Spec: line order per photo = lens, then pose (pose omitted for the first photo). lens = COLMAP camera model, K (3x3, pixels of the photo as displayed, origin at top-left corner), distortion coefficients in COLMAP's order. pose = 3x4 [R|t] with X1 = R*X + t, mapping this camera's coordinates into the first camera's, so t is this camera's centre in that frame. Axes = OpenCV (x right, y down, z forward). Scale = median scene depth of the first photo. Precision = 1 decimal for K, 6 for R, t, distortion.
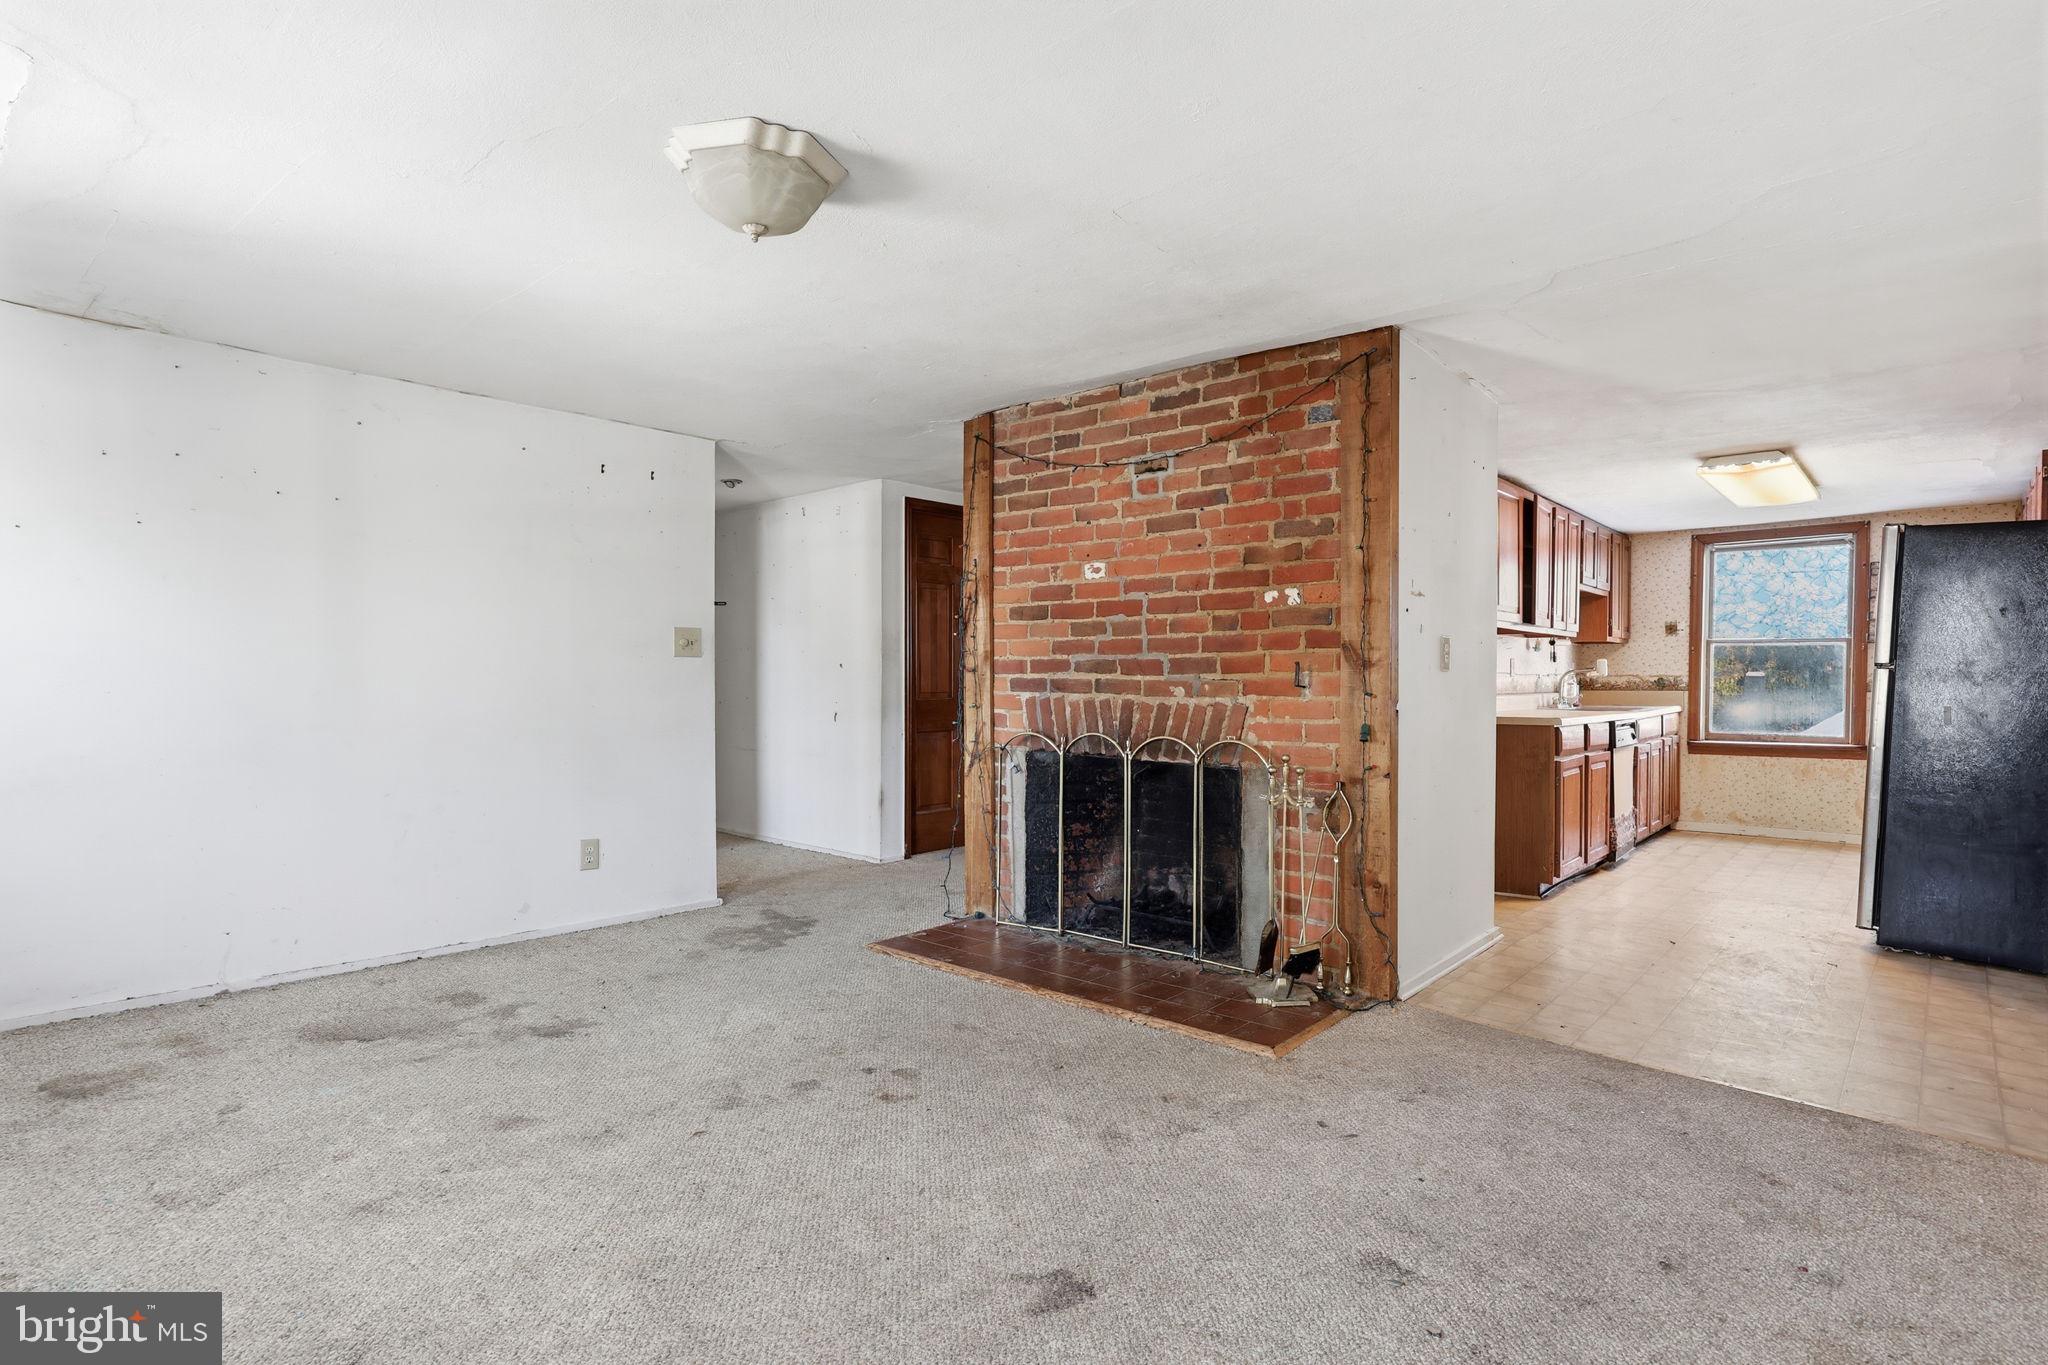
lens RADIAL K [[1021.5, 0, 1040.4], [0, 1021.5, 681.1], [0, 0, 1]] dist [0.002100, -0.000604]
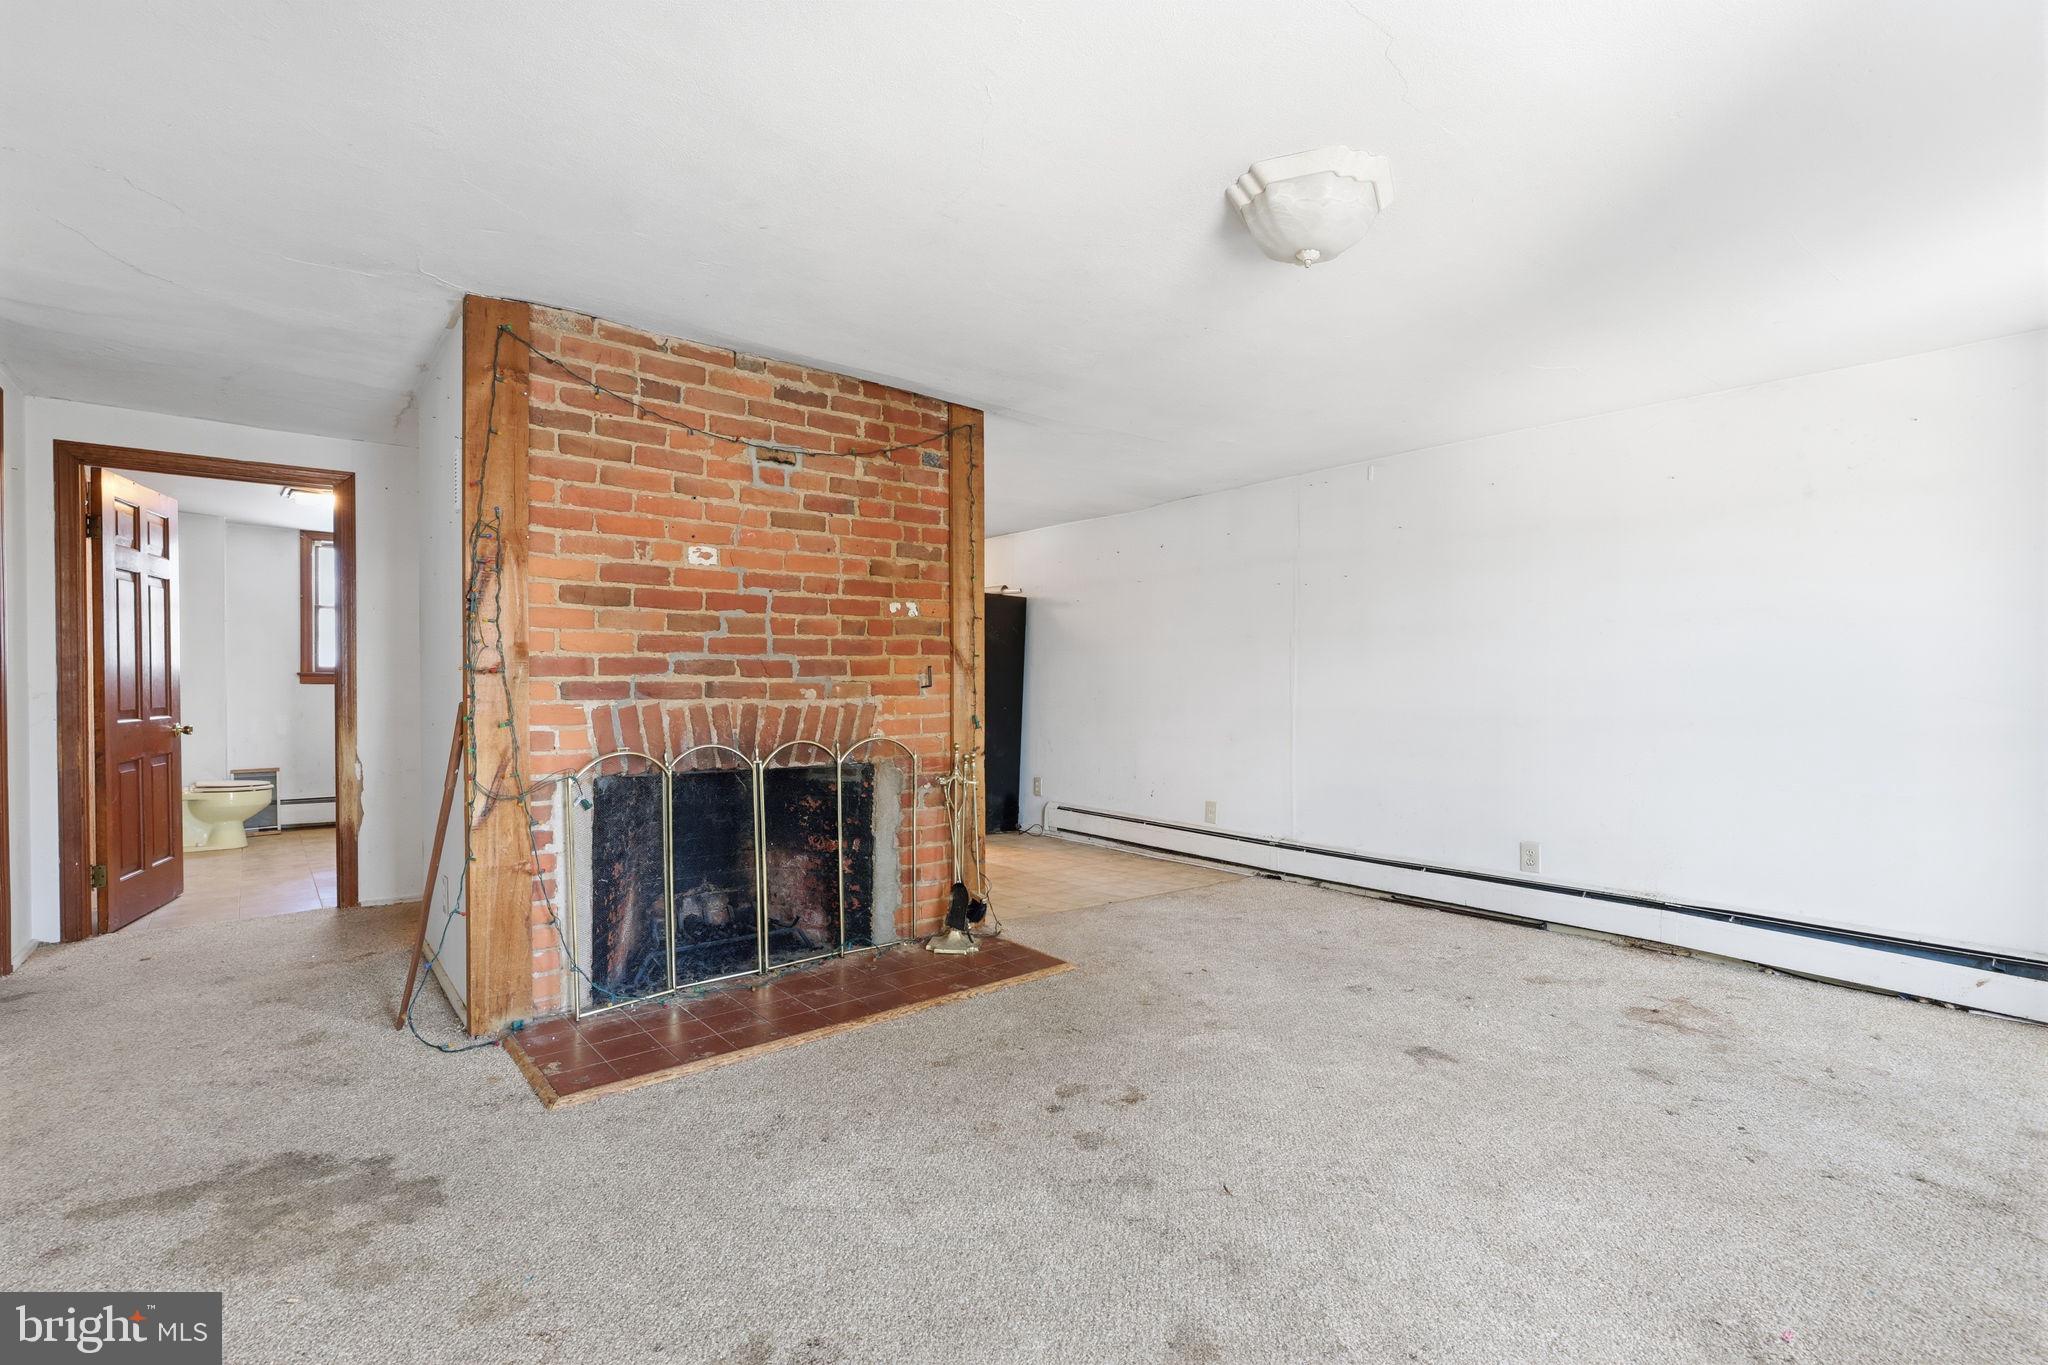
lens RADIAL K [[934.9, 0, 1034.6], [0, 934.9, 683.8], [0, 0, 1]] dist [0.000737, 0.000282]
pose [[0.166010, -0.009524, 0.986078, -0.726126], [0.005823, 0.999945, 0.008677, -0.006163], [-0.986107, 0.004302, 0.166056, 0.639809]]
